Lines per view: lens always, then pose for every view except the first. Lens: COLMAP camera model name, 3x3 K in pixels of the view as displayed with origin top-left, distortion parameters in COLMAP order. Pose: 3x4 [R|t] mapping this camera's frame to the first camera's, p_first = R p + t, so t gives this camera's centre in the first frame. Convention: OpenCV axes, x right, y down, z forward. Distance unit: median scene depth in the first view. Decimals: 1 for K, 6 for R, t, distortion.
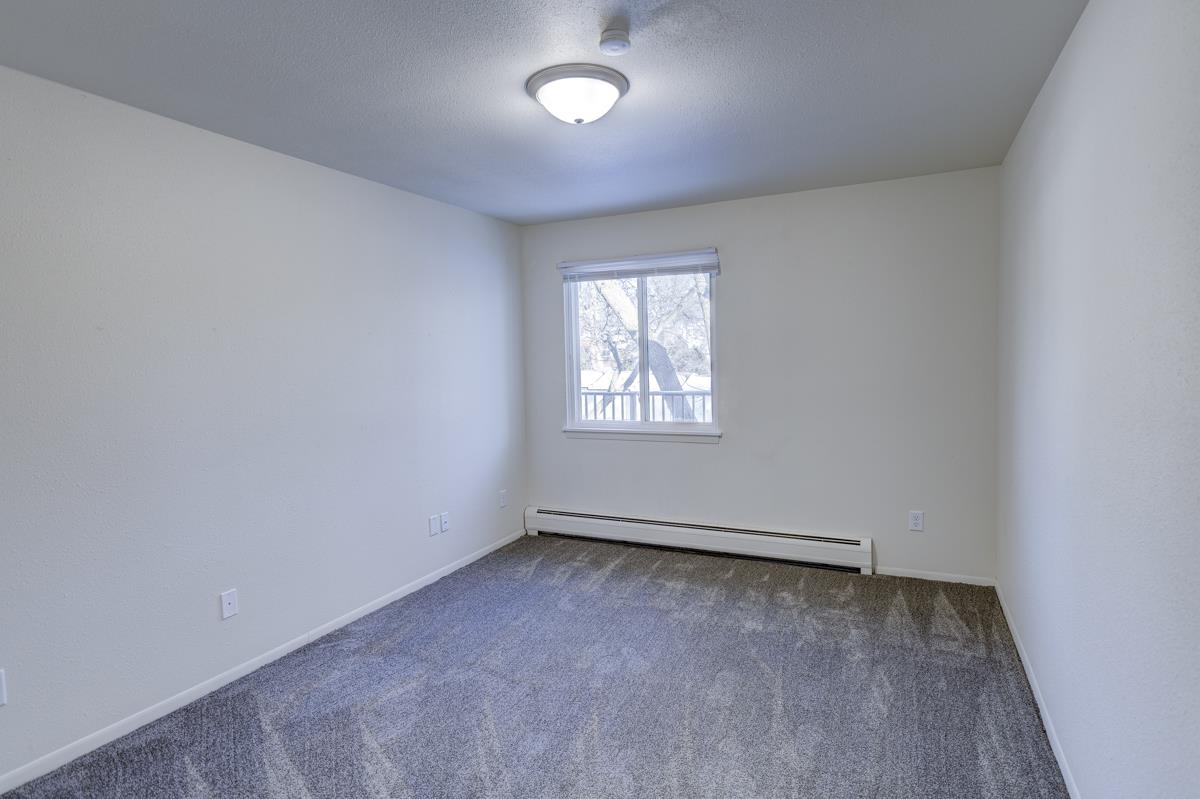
lens RADIAL K [[637.1, 0, 603.8], [0, 637.1, 396.9], [0, 0, 1]] dist [-0.001527, 0.000216]
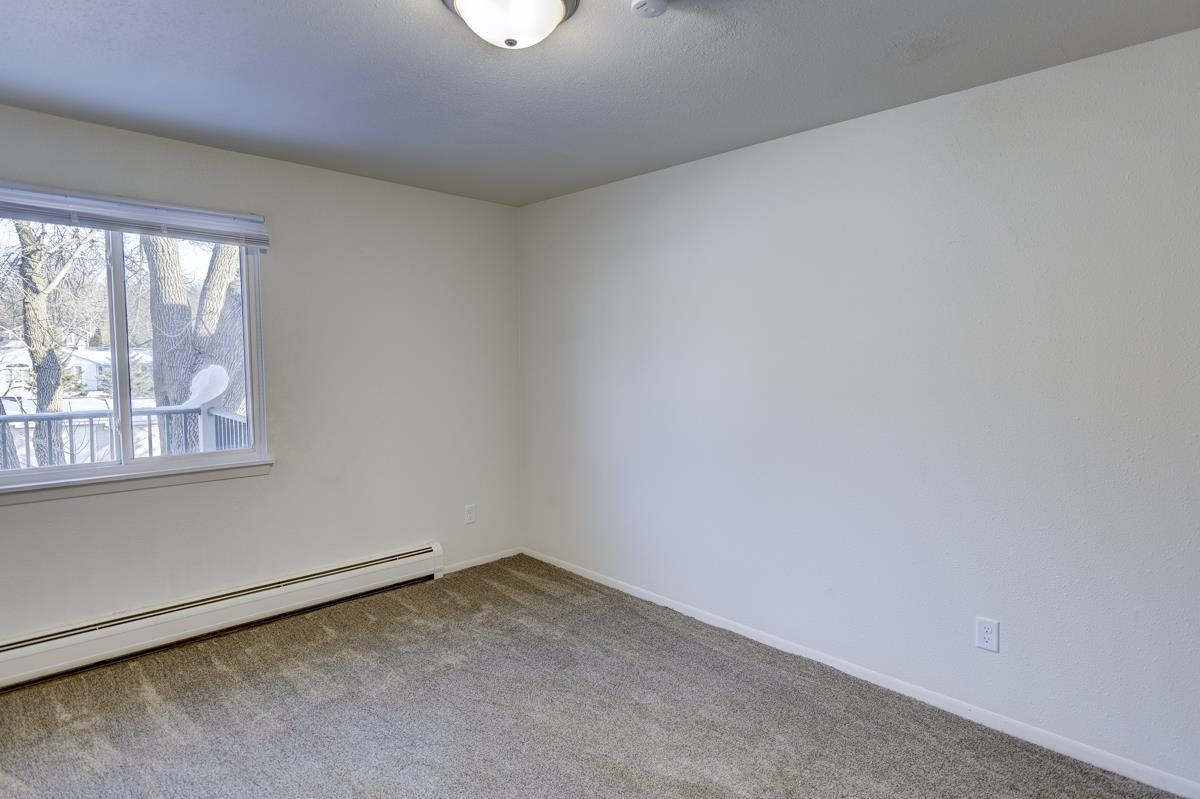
lens RADIAL K [[637.1, 0, 597.2], [0, 637.1, 396.5], [0, 0, 1]] dist [-0.001527, 0.000216]
pose [[0.337075, -0.030848, 0.940972, -0.463863], [0.051848, 0.998555, 0.014163, -0.010571], [-0.940049, 0.044014, 0.338187, 0.427269]]
